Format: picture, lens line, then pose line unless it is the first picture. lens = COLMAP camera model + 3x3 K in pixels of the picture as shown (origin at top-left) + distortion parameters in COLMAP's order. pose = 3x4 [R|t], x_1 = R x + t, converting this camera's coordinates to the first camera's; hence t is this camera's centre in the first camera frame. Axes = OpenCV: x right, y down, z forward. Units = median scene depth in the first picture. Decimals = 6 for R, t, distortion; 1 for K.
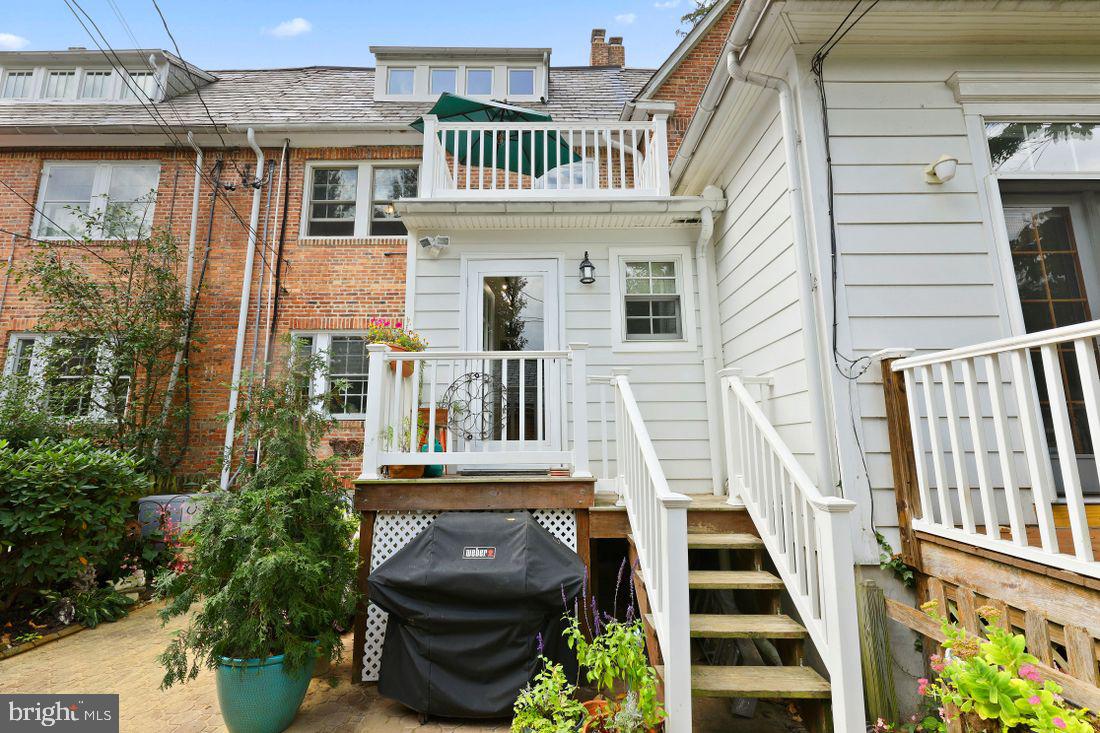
lens RADIAL K [[507.4, 0, 557.2], [0, 507.4, 360.7], [0, 0, 1]] dist [0.011297, -0.005233]
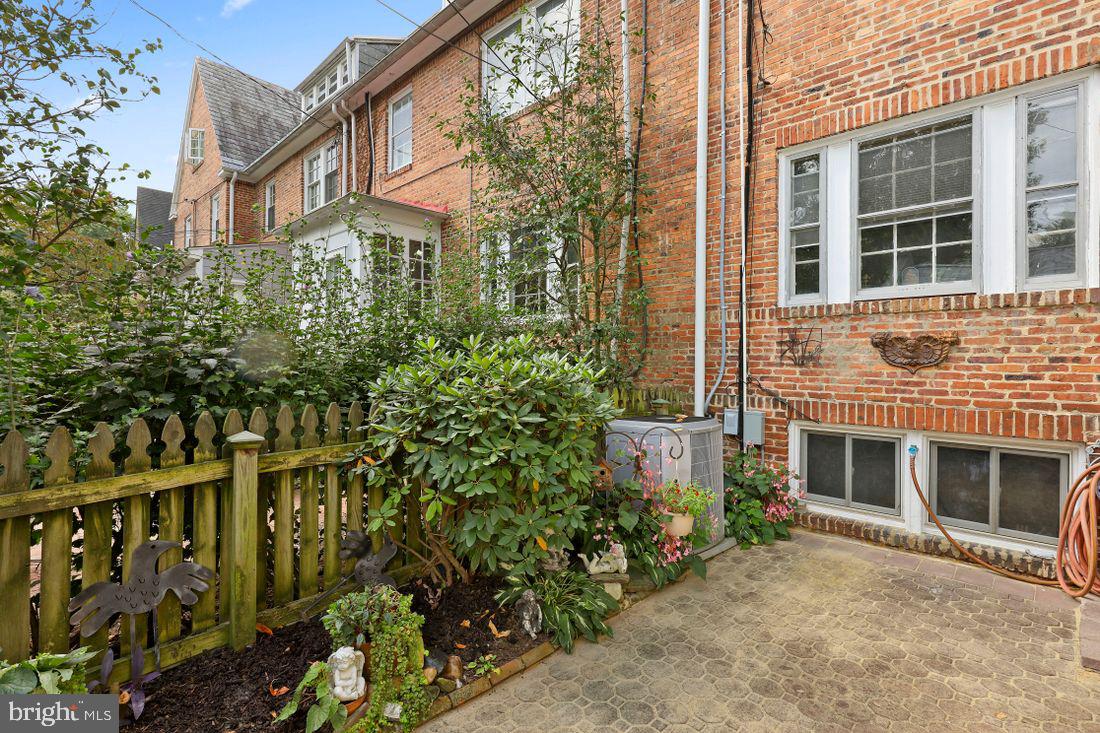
lens RADIAL K [[507.4, 0, 550.2], [0, 507.4, 355.7], [0, 0, 1]] dist [0.011297, -0.005233]
pose [[0.717534, 0.008637, -0.696470, -0.317509], [0.114320, 0.984903, 0.129991, 0.067322], [0.687077, -0.172894, 0.705714, 0.387168]]
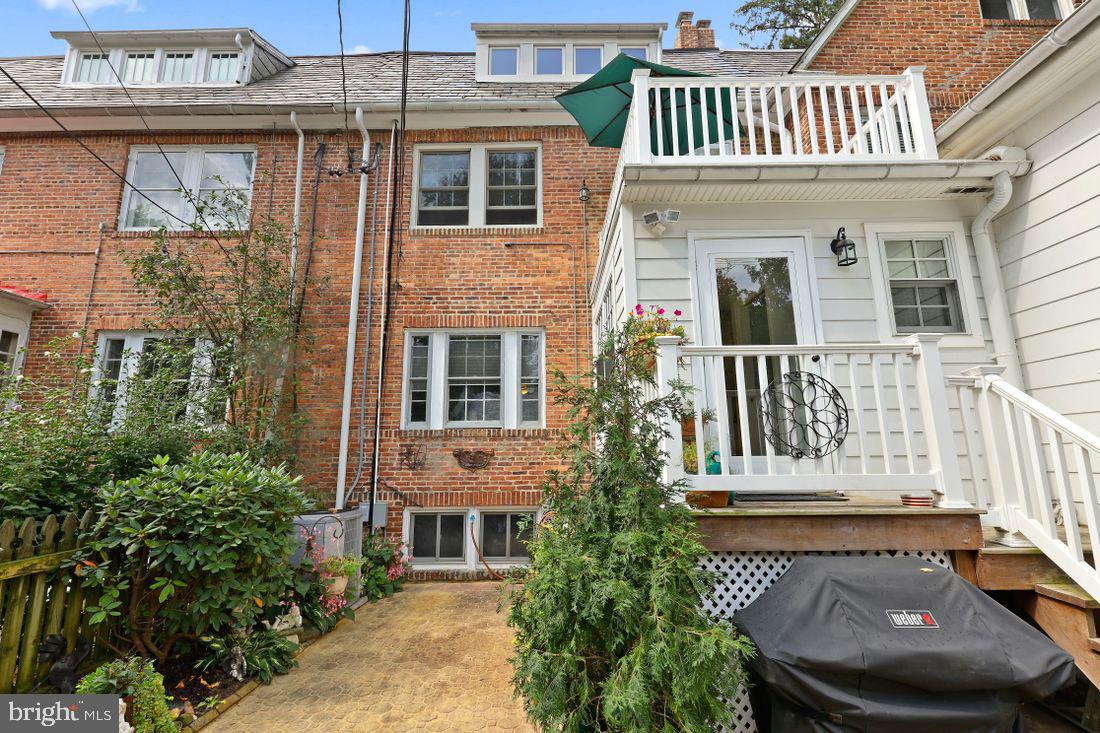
lens RADIAL K [[507.4, 0, 545.2], [0, 507.4, 357.6], [0, 0, 1]] dist [0.011297, -0.005233]
pose [[0.999921, -0.001540, -0.012486, -0.275245], [0.001338, 0.999869, -0.016129, 0.006611], [0.012509, 0.016111, 0.999792, 0.106876]]
